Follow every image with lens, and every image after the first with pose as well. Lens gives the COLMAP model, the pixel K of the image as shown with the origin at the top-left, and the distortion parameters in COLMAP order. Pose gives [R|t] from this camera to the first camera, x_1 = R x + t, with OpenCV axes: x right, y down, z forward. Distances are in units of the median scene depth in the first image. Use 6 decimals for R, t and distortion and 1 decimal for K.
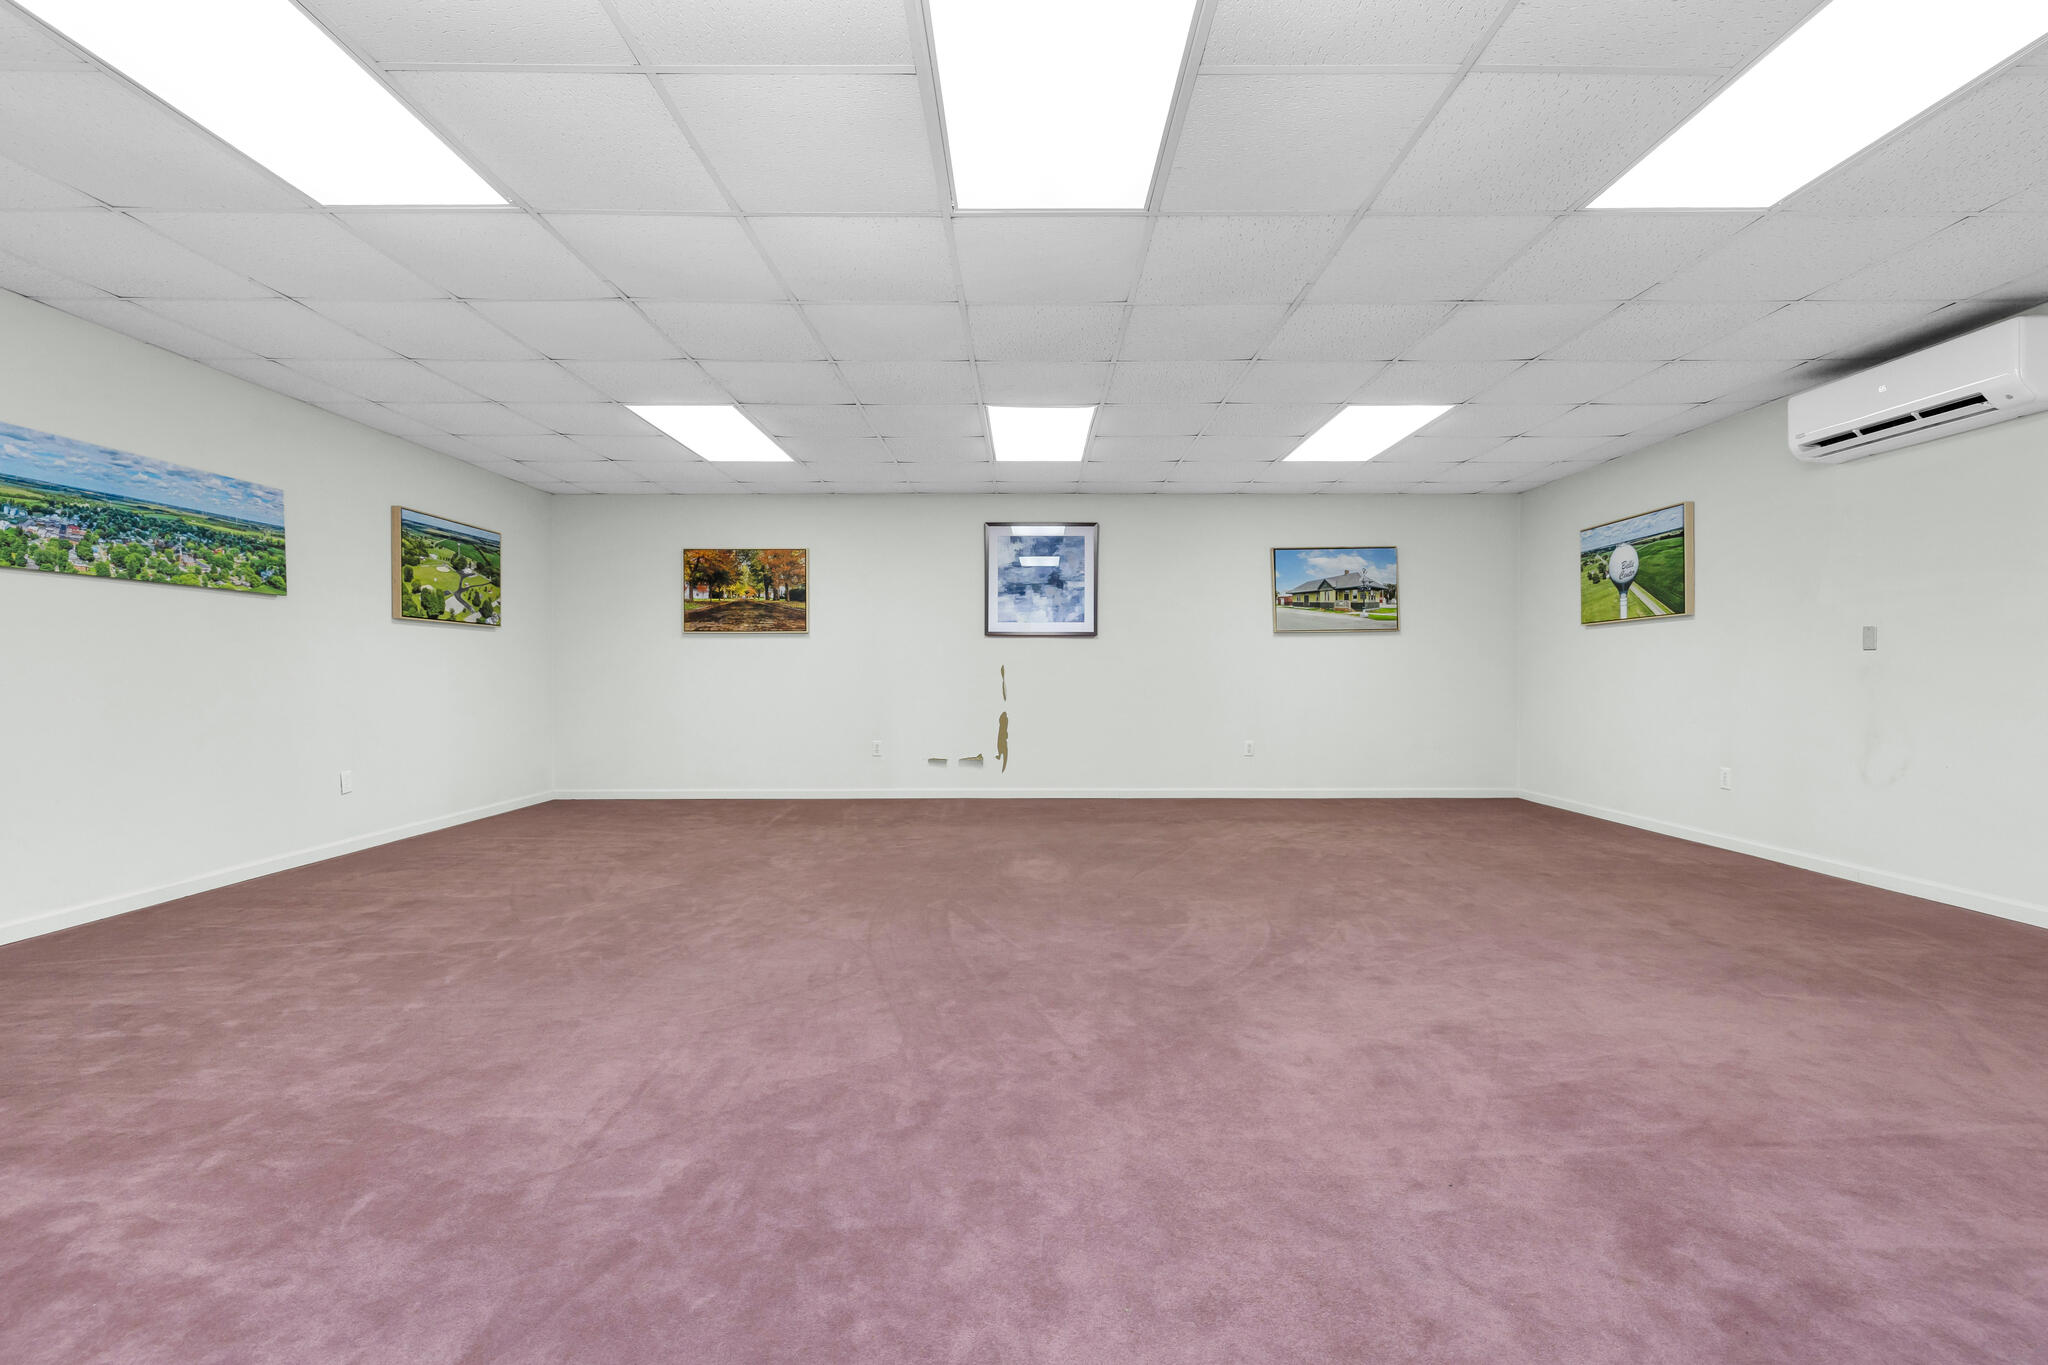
lens RADIAL K [[880.1, 0, 1023.4], [0, 880.1, 680.2], [0, 0, 1]] dist [0.002246, 0.000094]
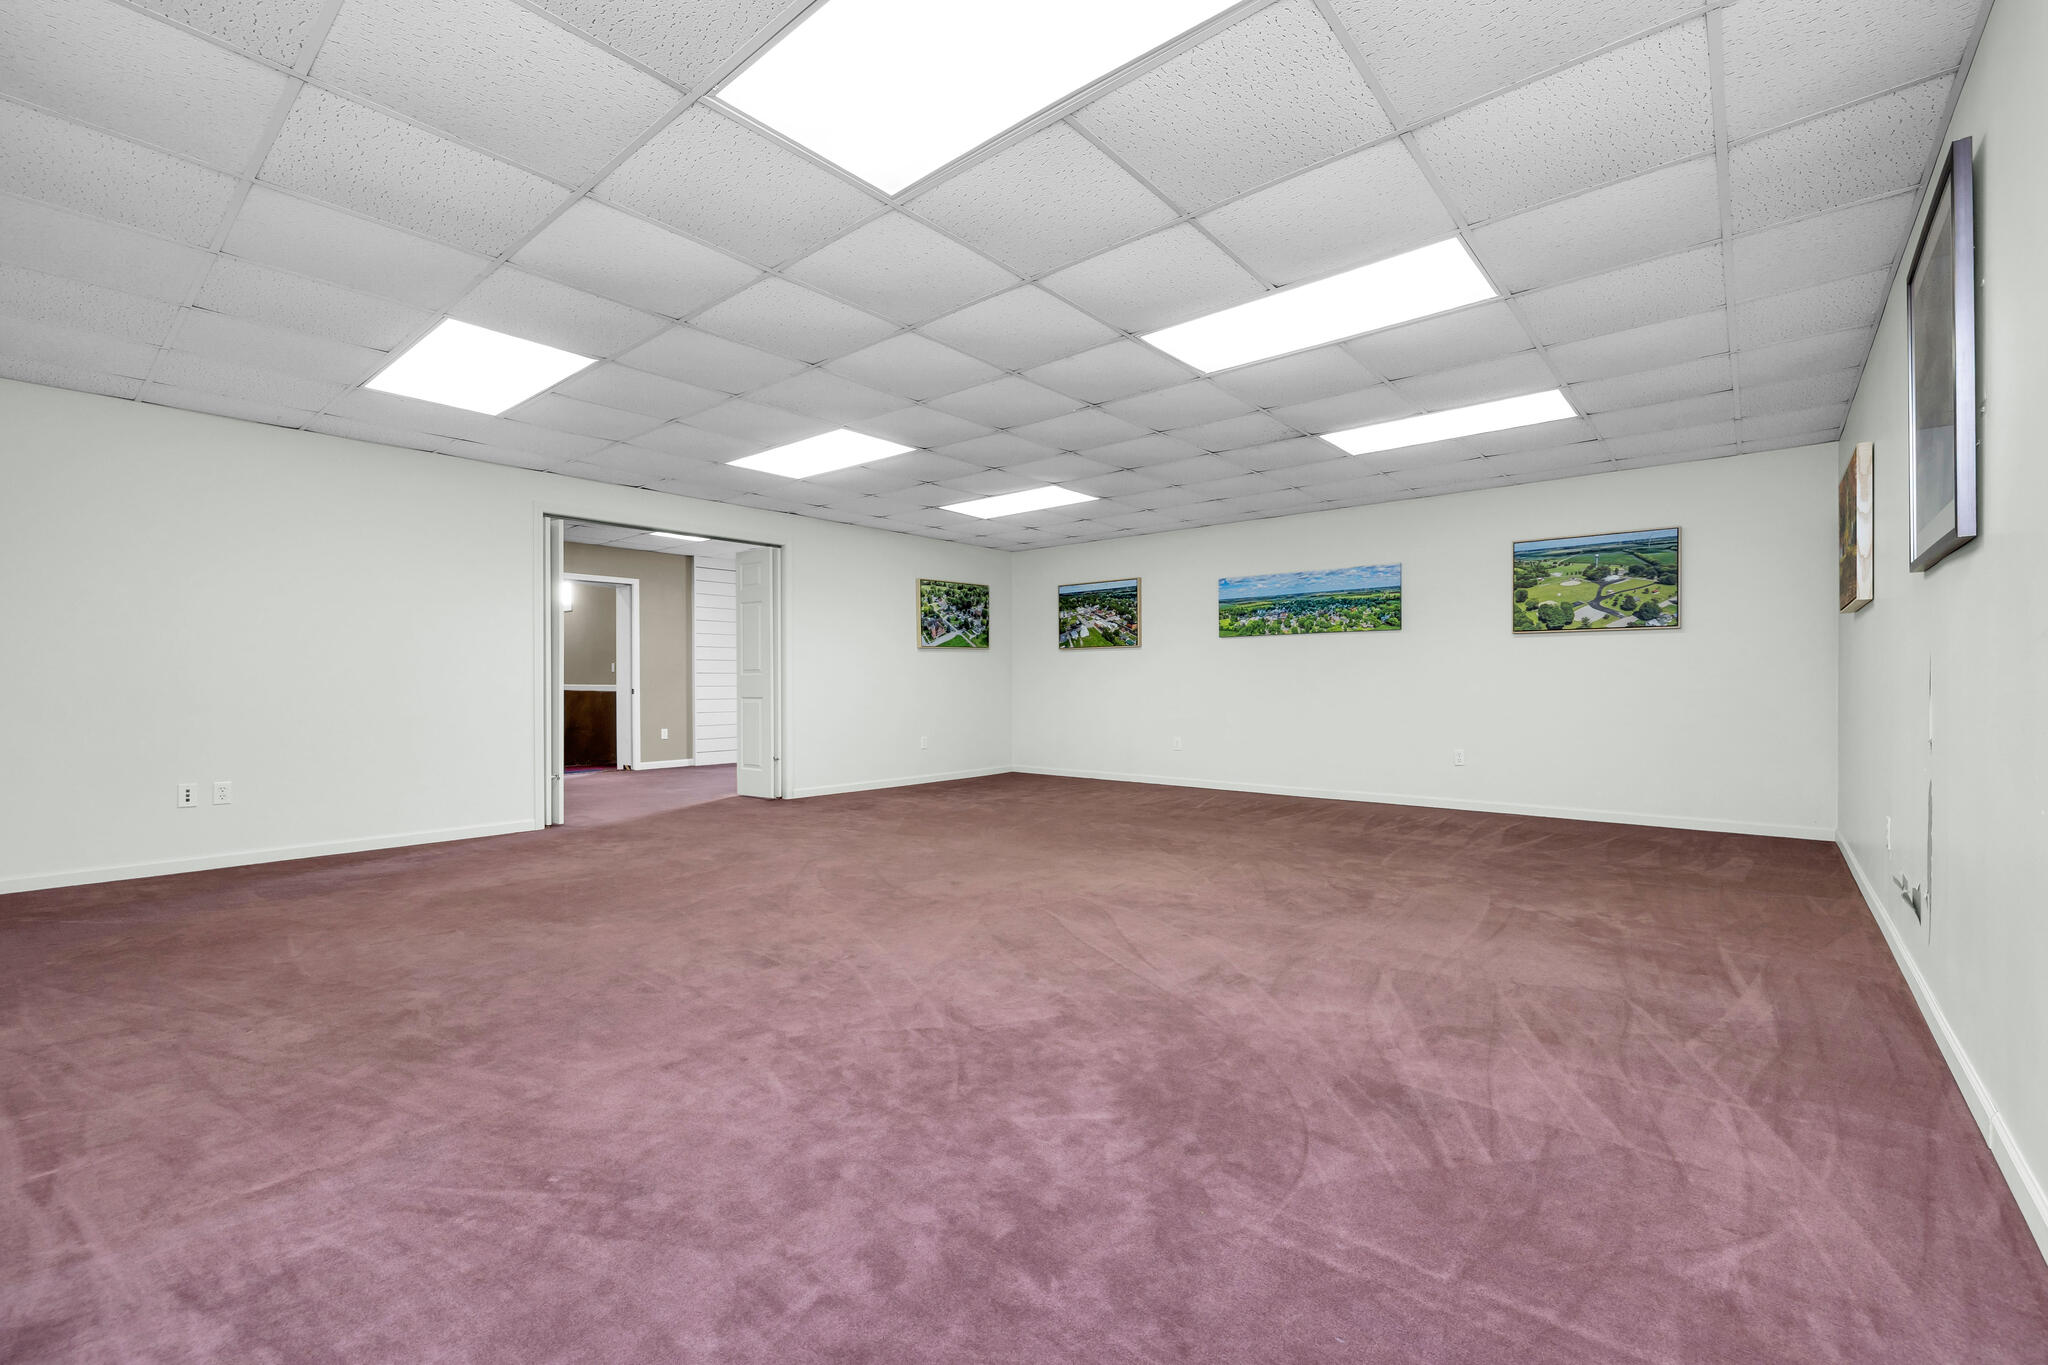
lens RADIAL K [[880.1, 0, 1021.4], [0, 880.1, 684.3], [0, 0, 1]] dist [0.002246, 0.000094]
pose [[-0.652247, 0.000575, -0.758007, 0.654316], [-0.004044, 0.999983, 0.004238, -0.001226], [0.757996, 0.005830, -0.652233, 1.247895]]
